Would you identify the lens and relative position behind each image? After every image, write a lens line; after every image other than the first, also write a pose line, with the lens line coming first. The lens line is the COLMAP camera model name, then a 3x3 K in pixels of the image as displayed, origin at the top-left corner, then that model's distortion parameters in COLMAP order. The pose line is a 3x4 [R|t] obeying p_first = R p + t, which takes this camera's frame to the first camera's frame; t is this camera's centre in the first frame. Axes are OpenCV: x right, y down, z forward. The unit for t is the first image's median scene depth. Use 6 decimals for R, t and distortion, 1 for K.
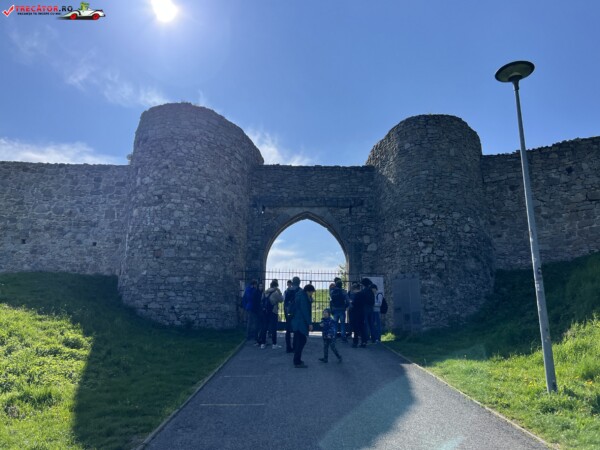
lens RADIAL K [[449.5, 0, 299.9], [0, 449.5, 226.0], [0, 0, 1]] dist [0.049391, -0.059613]
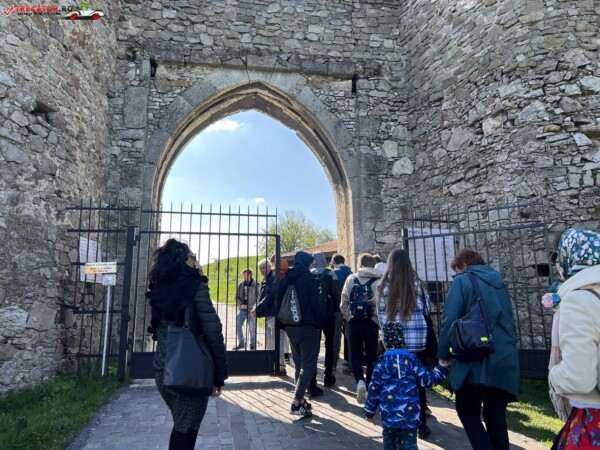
lens RADIAL K [[449.5, 0, 297.7], [0, 449.5, 223.4], [0, 0, 1]] dist [0.049391, -0.059613]
pose [[0.983297, 0.012231, 0.181595, -0.024606], [-0.023799, 0.997813, 0.061661, 0.078800], [-0.180444, -0.064953, 0.981438, 0.571227]]
